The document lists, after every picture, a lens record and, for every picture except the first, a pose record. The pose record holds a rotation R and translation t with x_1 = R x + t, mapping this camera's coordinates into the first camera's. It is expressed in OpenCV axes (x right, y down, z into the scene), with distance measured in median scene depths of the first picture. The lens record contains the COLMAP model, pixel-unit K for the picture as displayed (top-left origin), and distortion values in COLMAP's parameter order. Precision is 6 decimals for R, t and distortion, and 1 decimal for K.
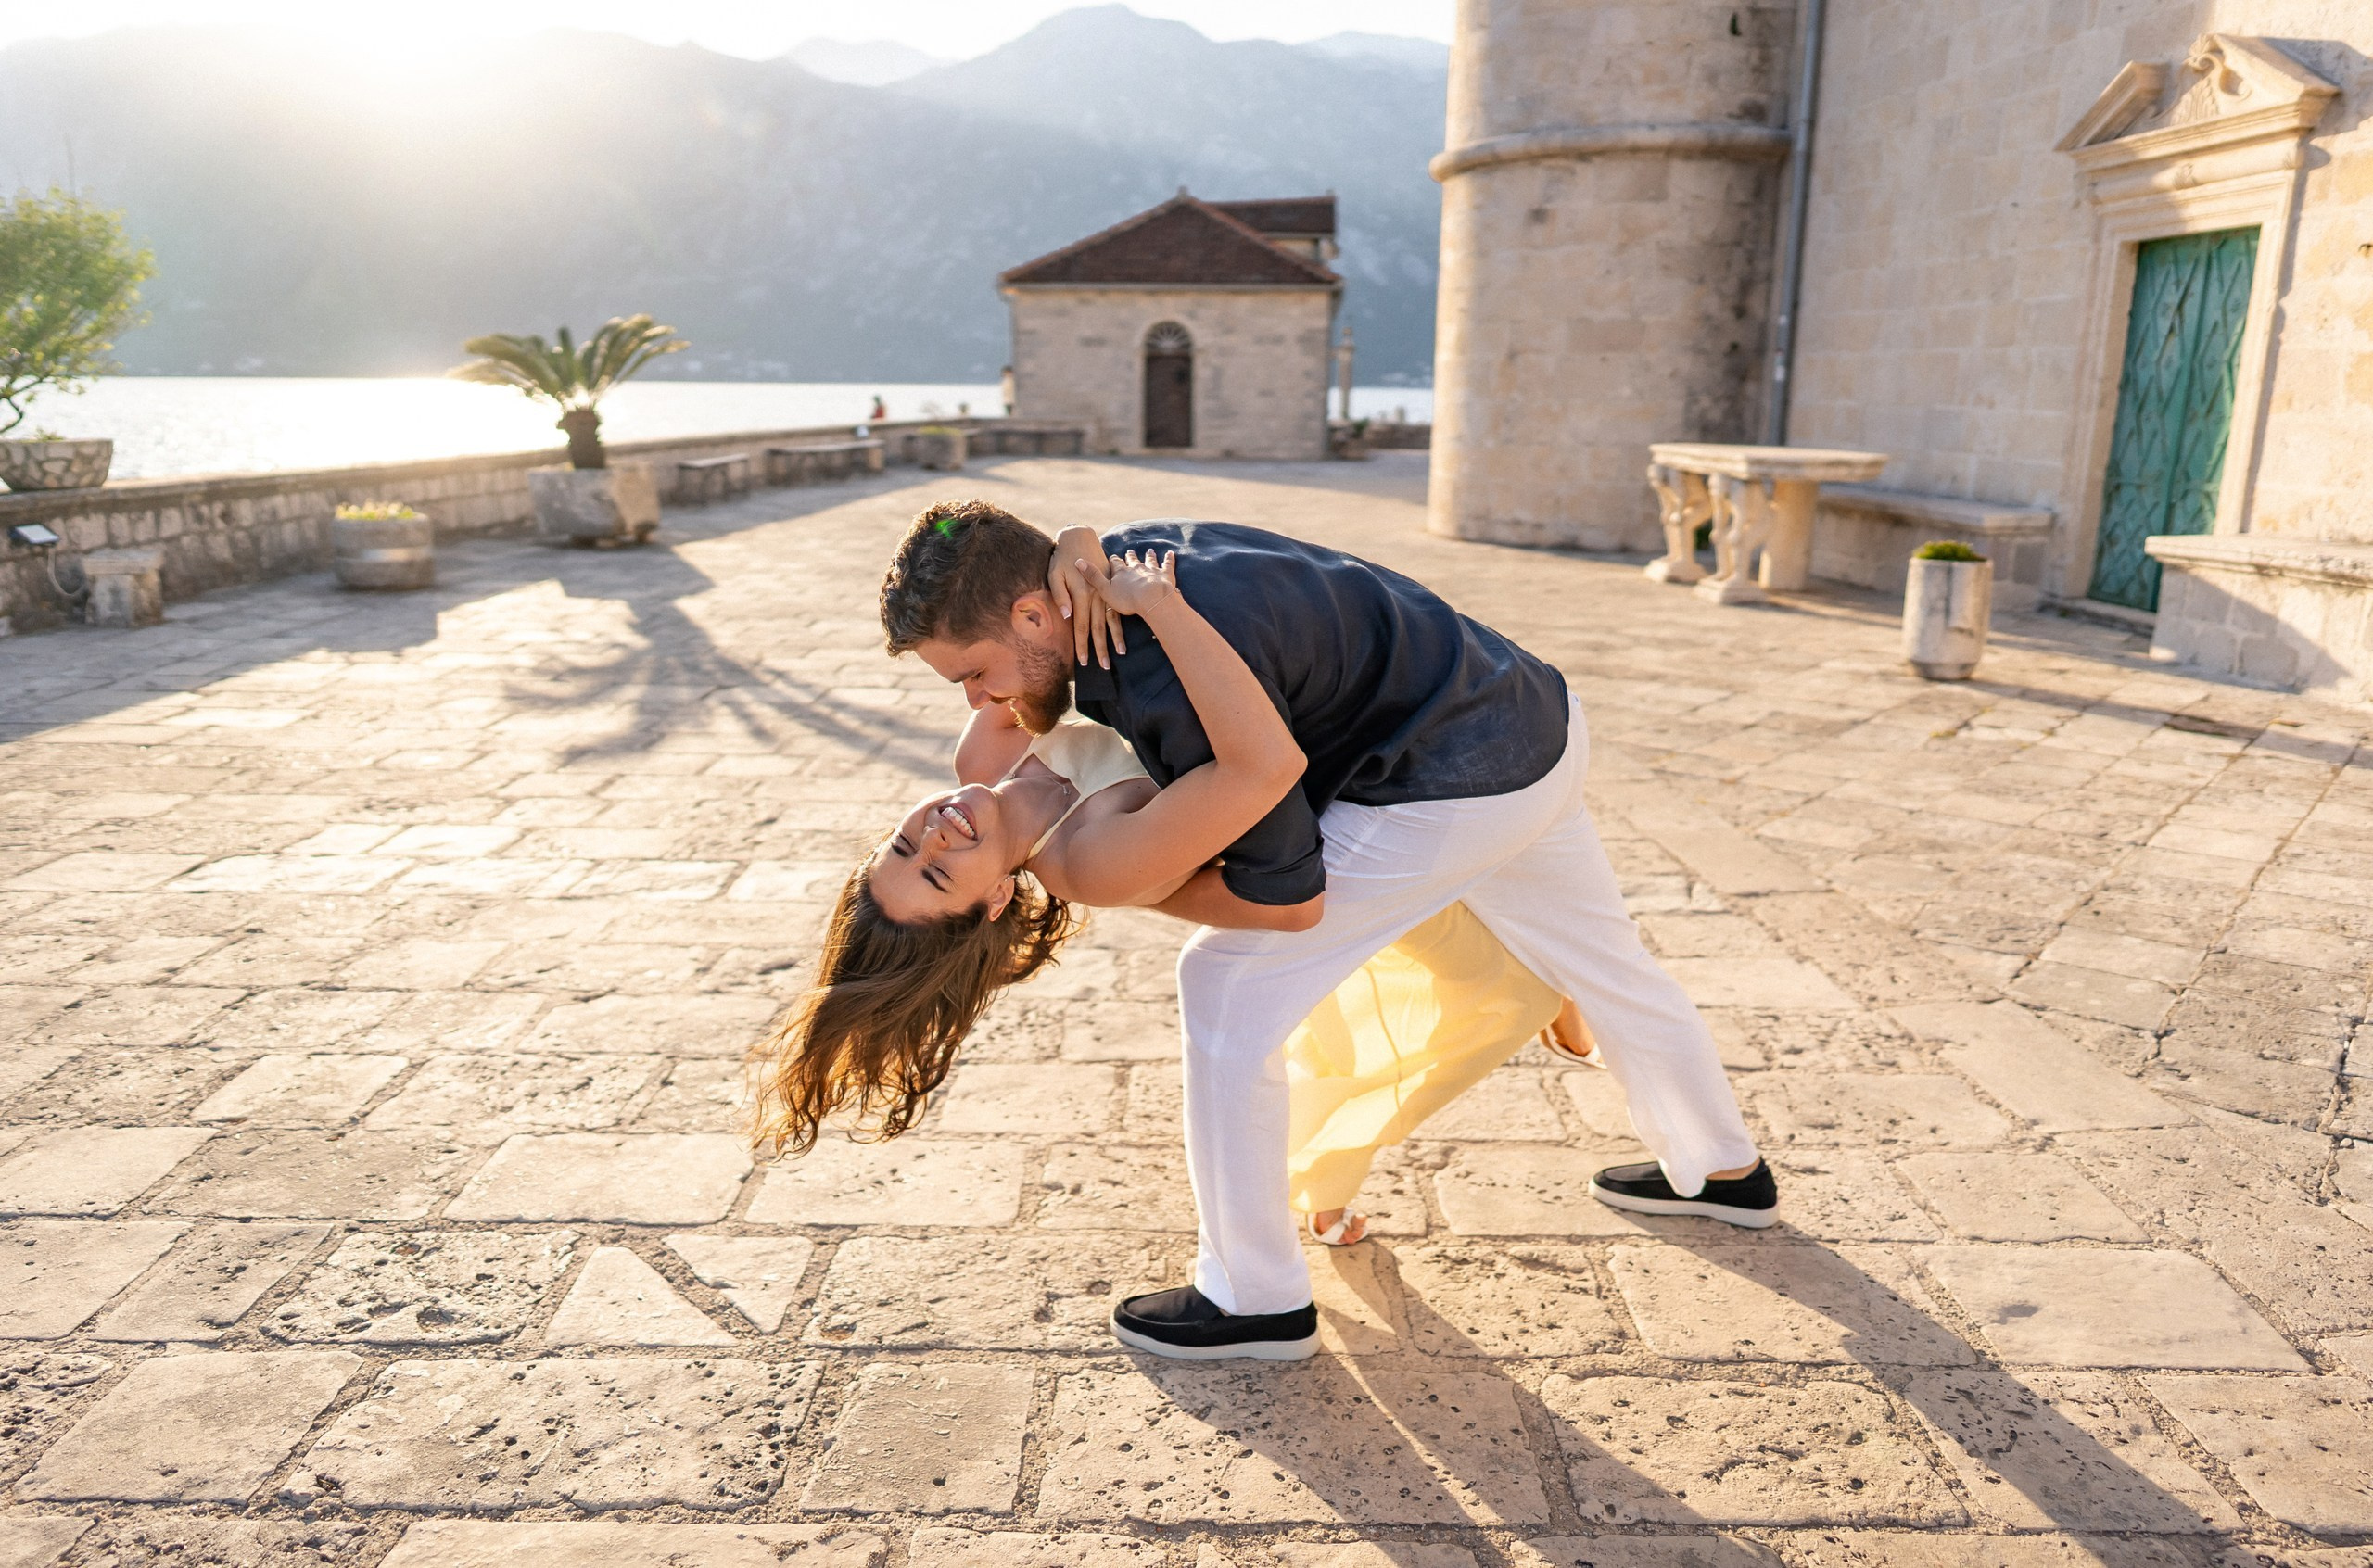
lens RADIAL K [[1638.3, 0, 1181.9], [0, 1638.3, 797.3], [0, 0, 1]] dist [-0.000124, -0.000276]
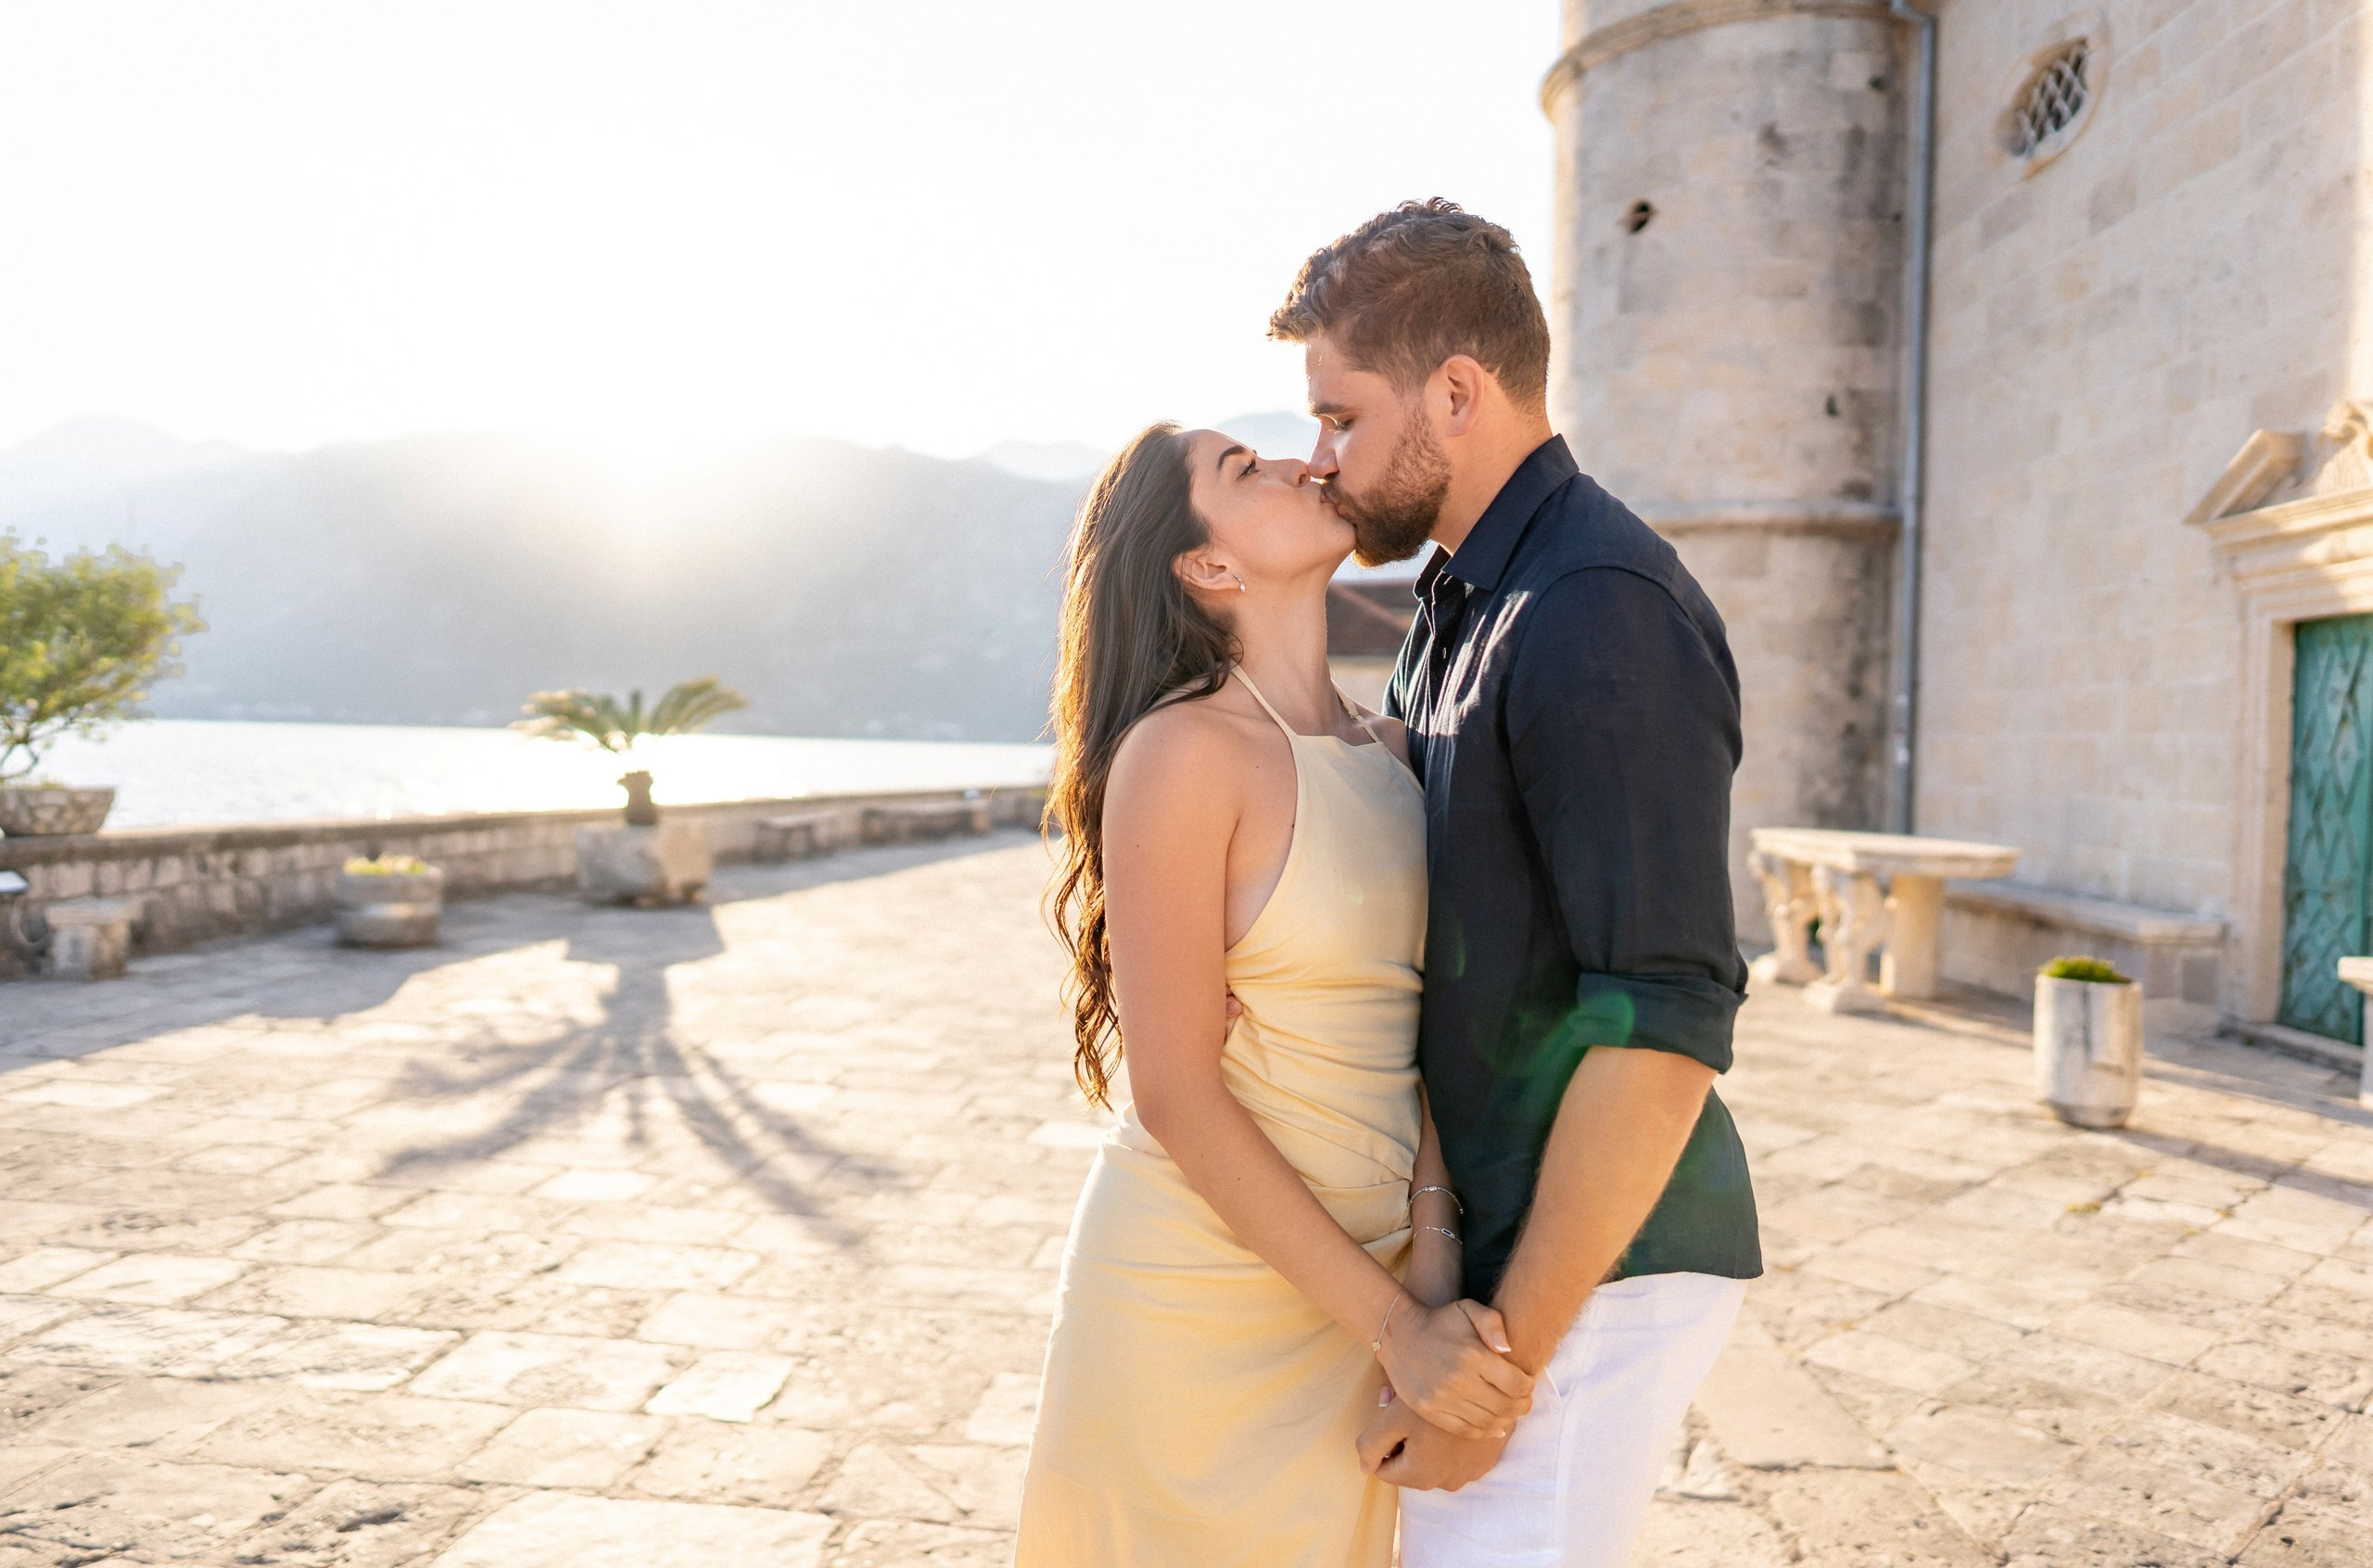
lens RADIAL K [[1605.8, 0, 1200.8], [0, 1605.8, 769.8], [0, 0, 1]] dist [-0.001716, 0.002770]
pose [[0.994267, 0.021491, -0.104740, 0.100976], [-0.045273, 0.972064, -0.230308, -0.039175], [0.096865, 0.233730, 0.967465, 0.138079]]
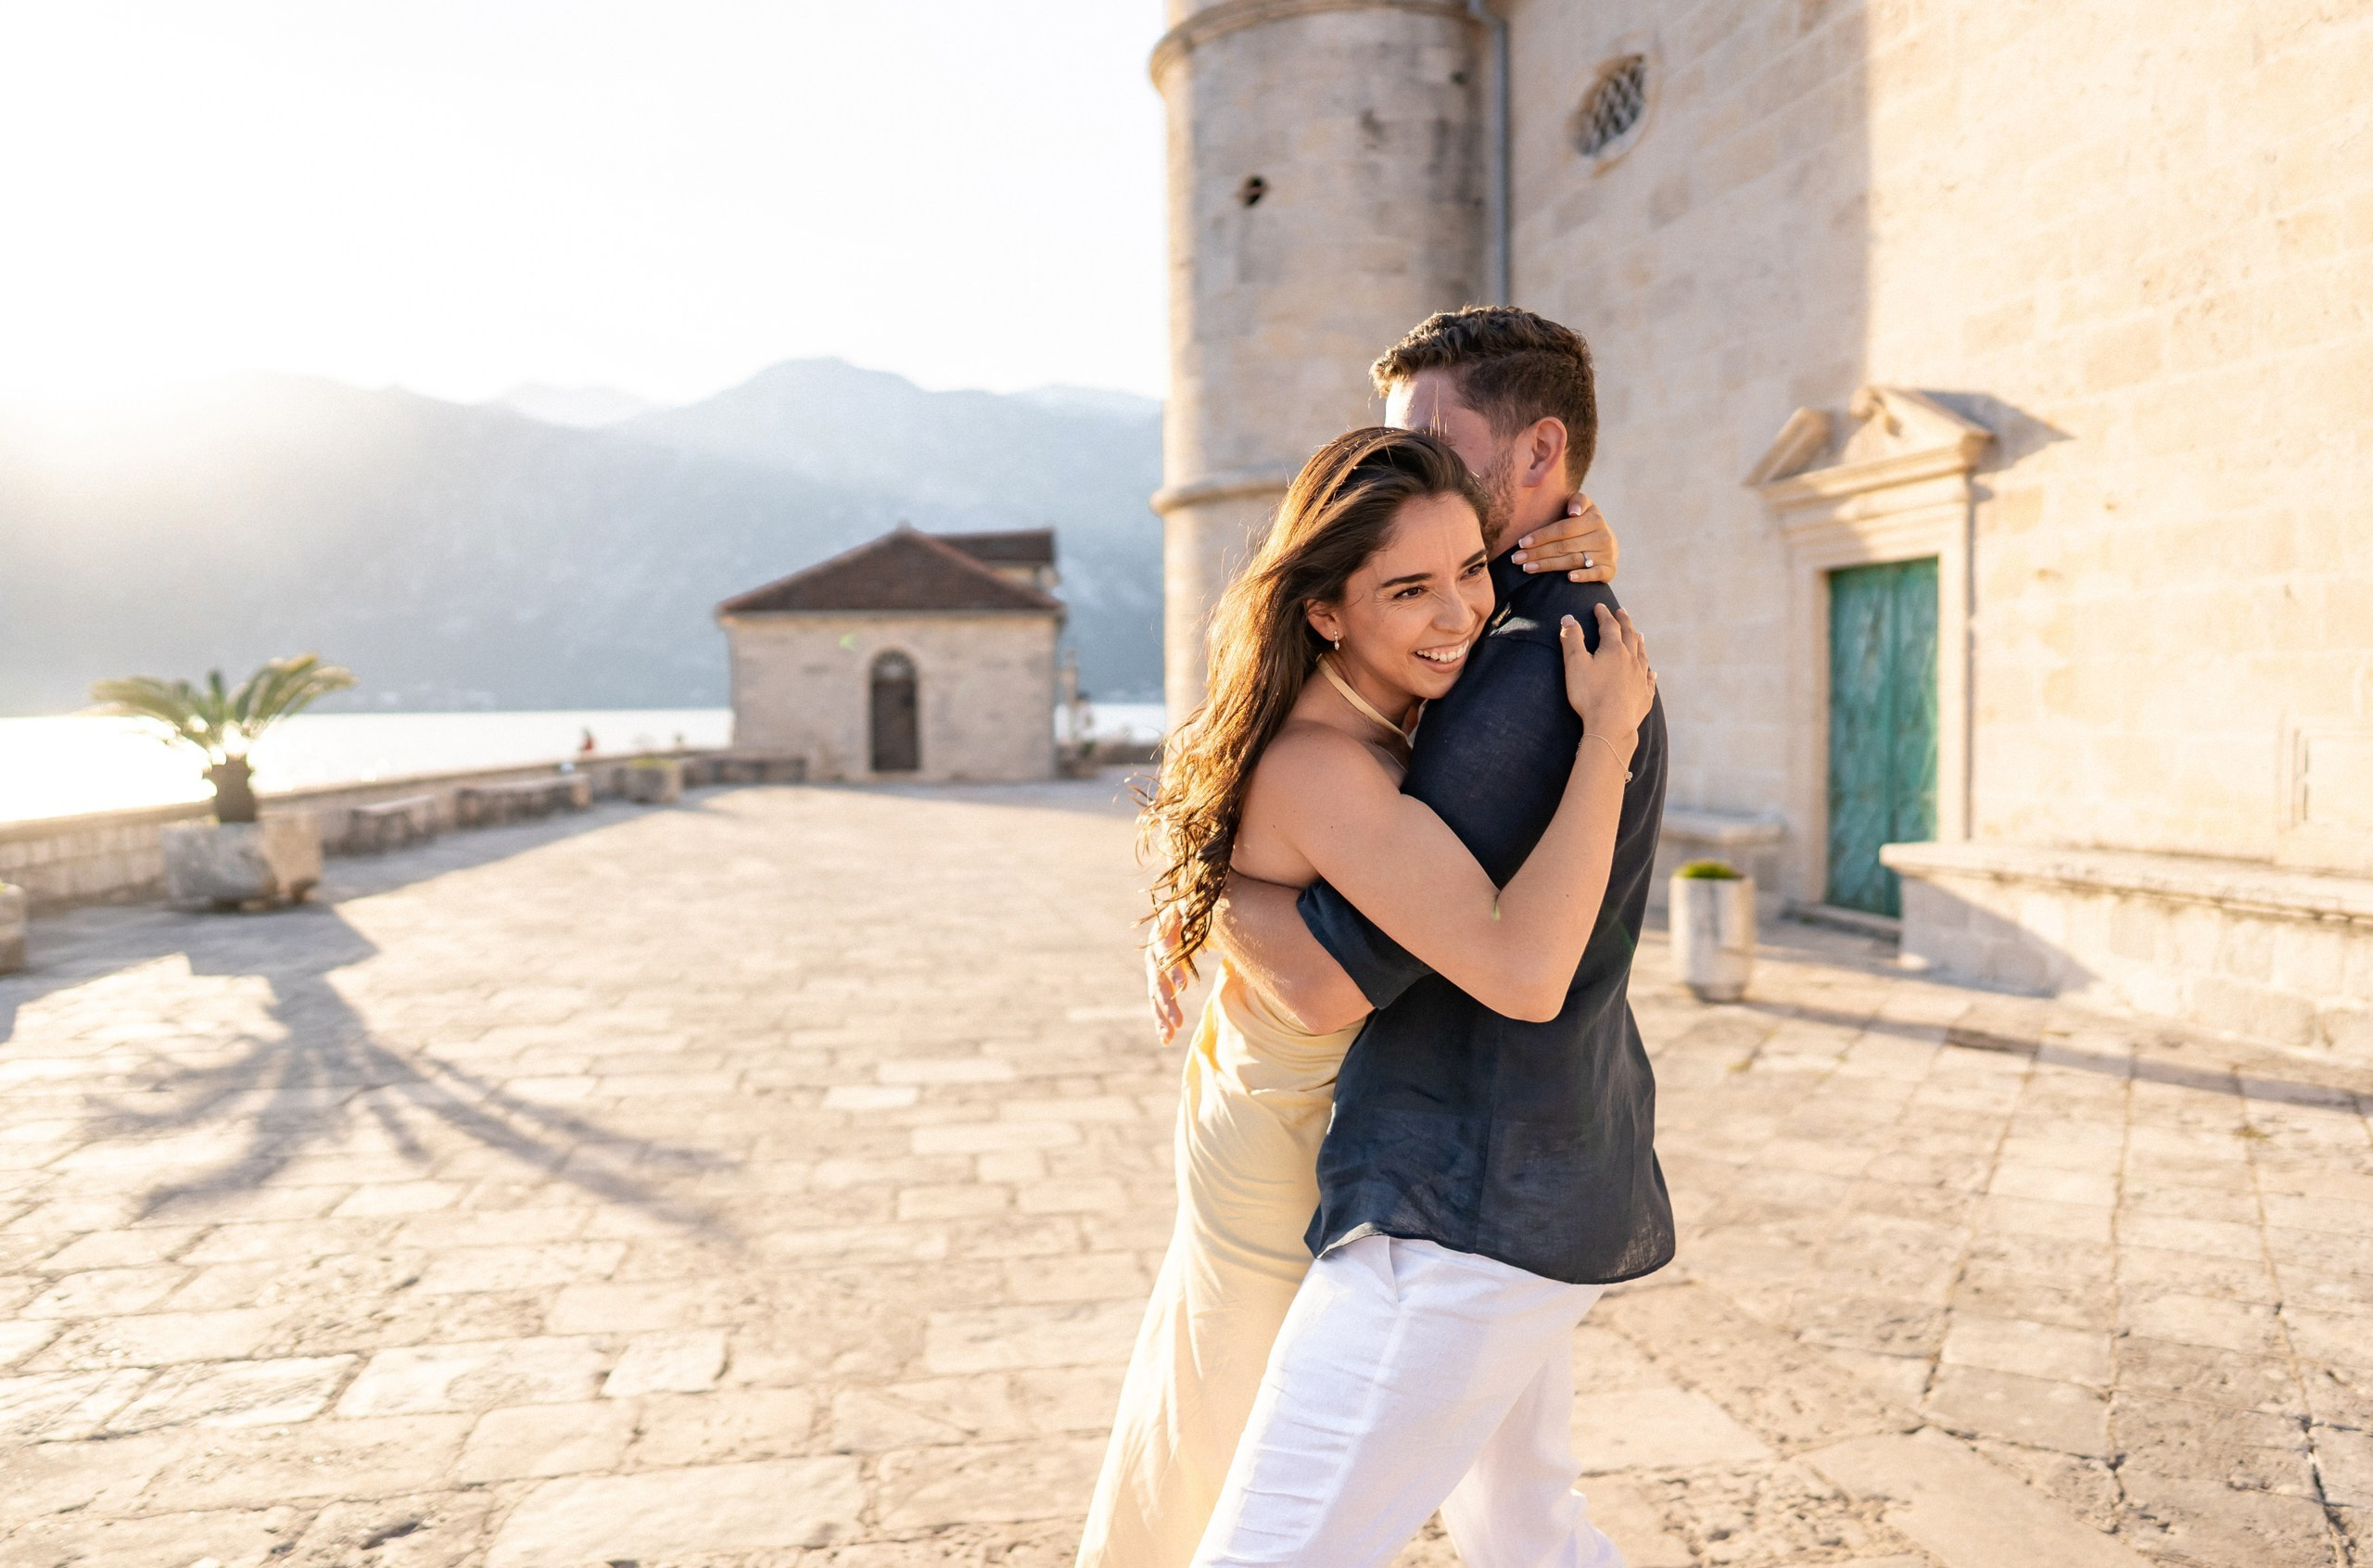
lens RADIAL K [[1619.7, 0, 1182.8], [0, 1619.7, 775.0], [0, 0, 1]] dist [-0.001271, 0.002631]
pose [[0.985361, -0.027901, 0.168180, -0.005644], [0.060798, 0.979161, -0.193772, -0.035145], [-0.159269, 0.201161, 0.966523, 0.092603]]
